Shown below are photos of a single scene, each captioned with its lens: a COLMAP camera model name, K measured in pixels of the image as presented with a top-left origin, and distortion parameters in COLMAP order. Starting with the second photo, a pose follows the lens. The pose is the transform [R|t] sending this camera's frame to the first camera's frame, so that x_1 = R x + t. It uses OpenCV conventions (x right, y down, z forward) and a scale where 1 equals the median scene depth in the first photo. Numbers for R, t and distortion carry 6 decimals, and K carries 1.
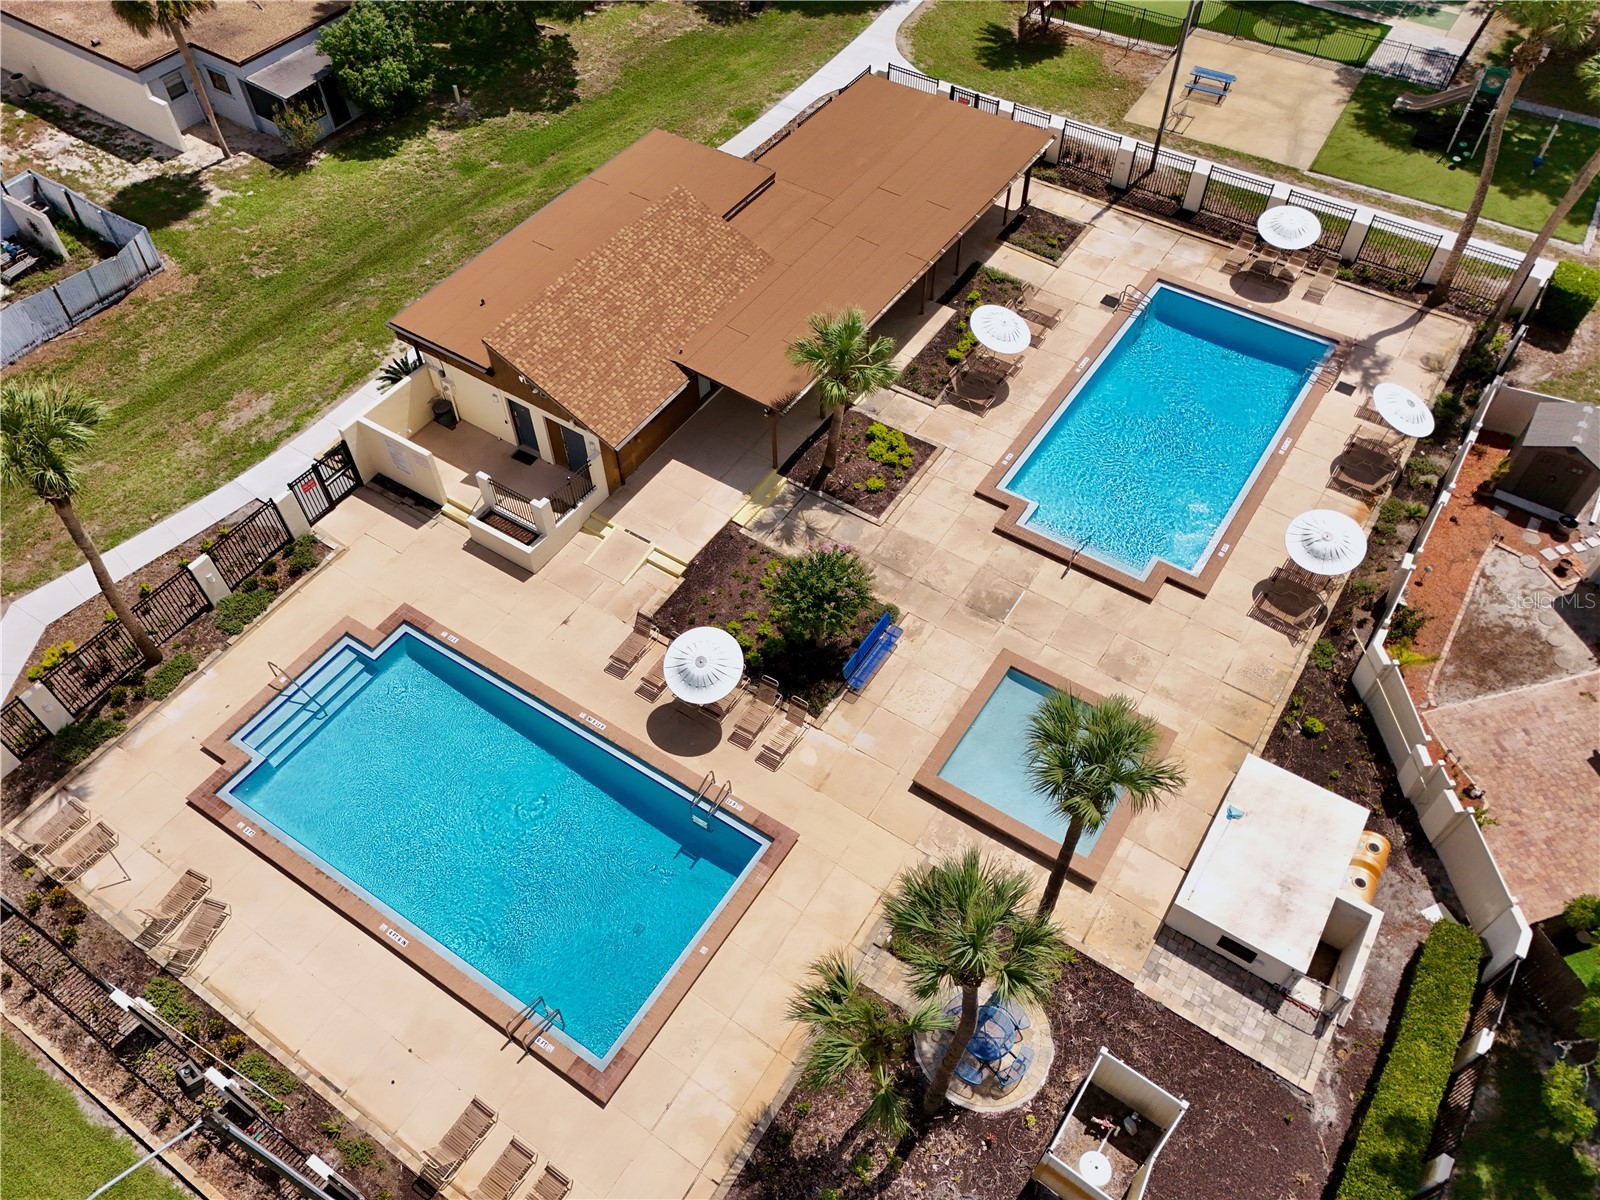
lens RADIAL K [[1164.7, 0, 805.3], [0, 1164.7, 622.0], [0, 0, 1]] dist [0.056696, -0.048665]
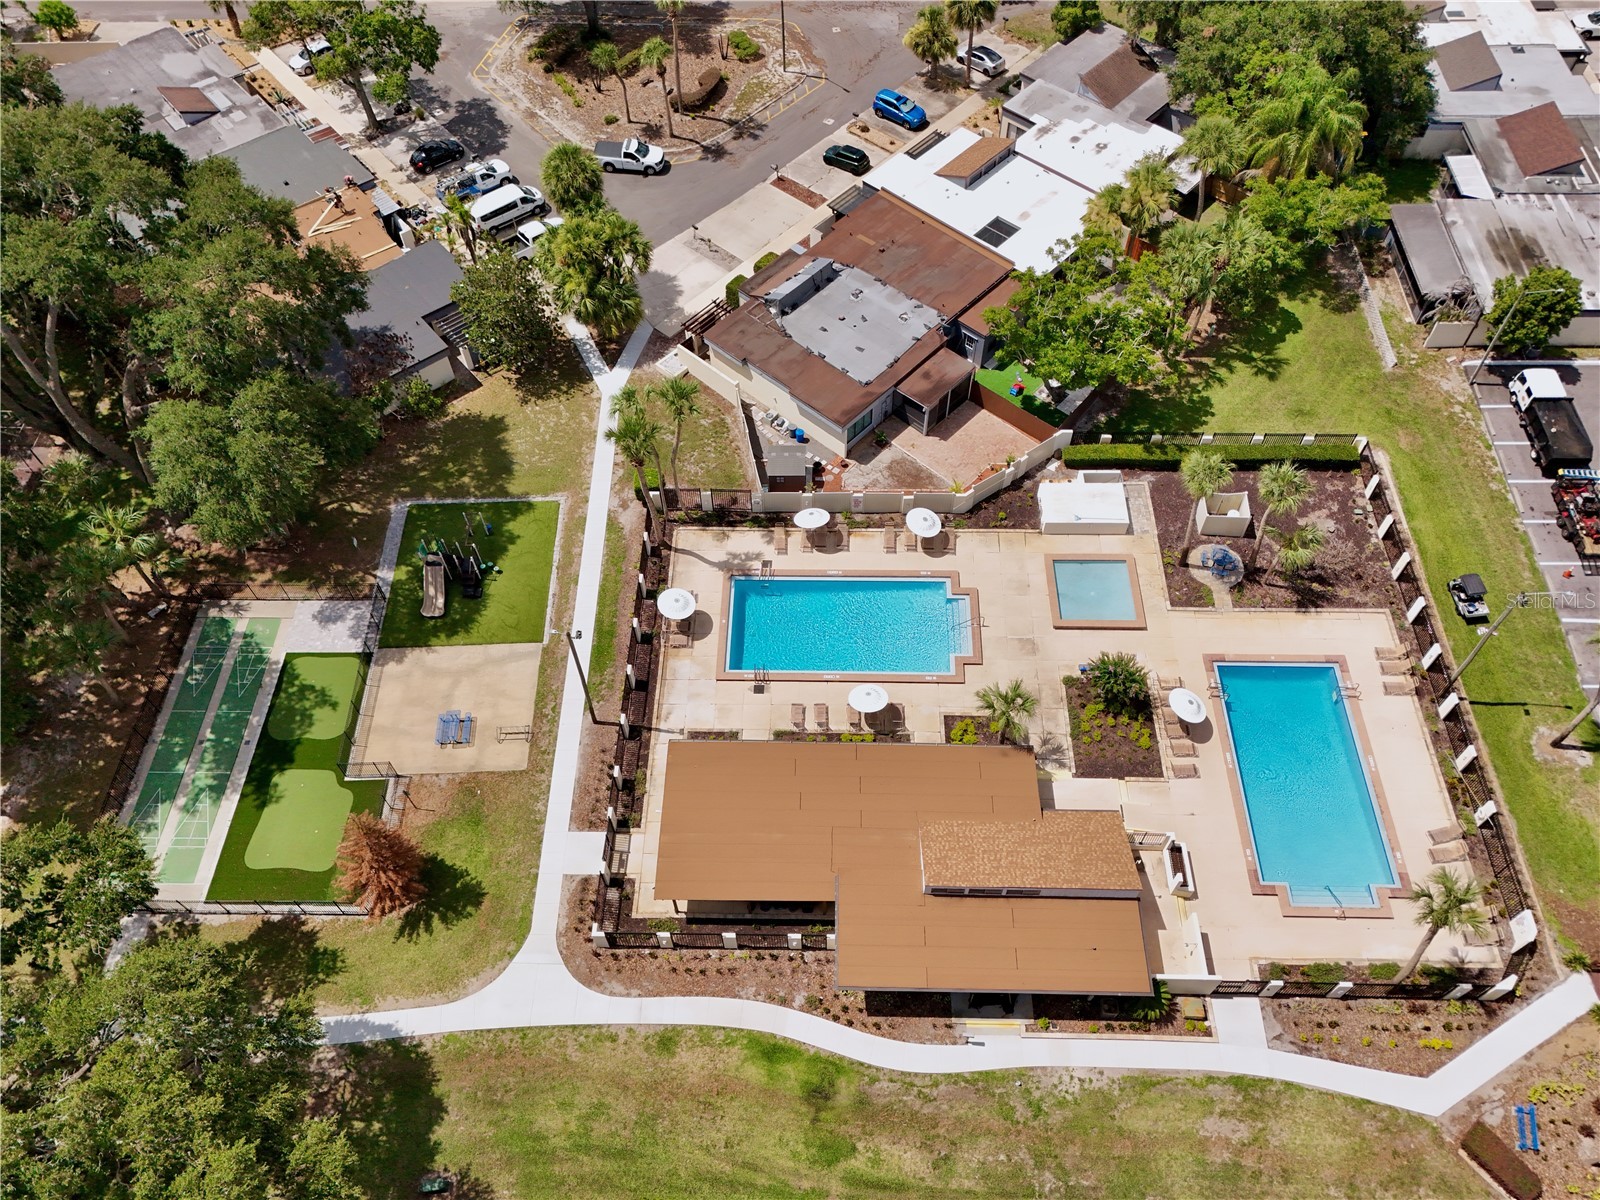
lens RADIAL K [[1156.2, 0, 803.2], [0, 1156.2, 630.0], [0, 0, 1]] dist [0.065321, -0.050063]
pose [[-0.532267, -0.698081, 0.478931, -0.428546], [0.677038, -0.011372, 0.735861, -1.332856], [-0.508244, 0.715928, 0.478680, 0.208700]]
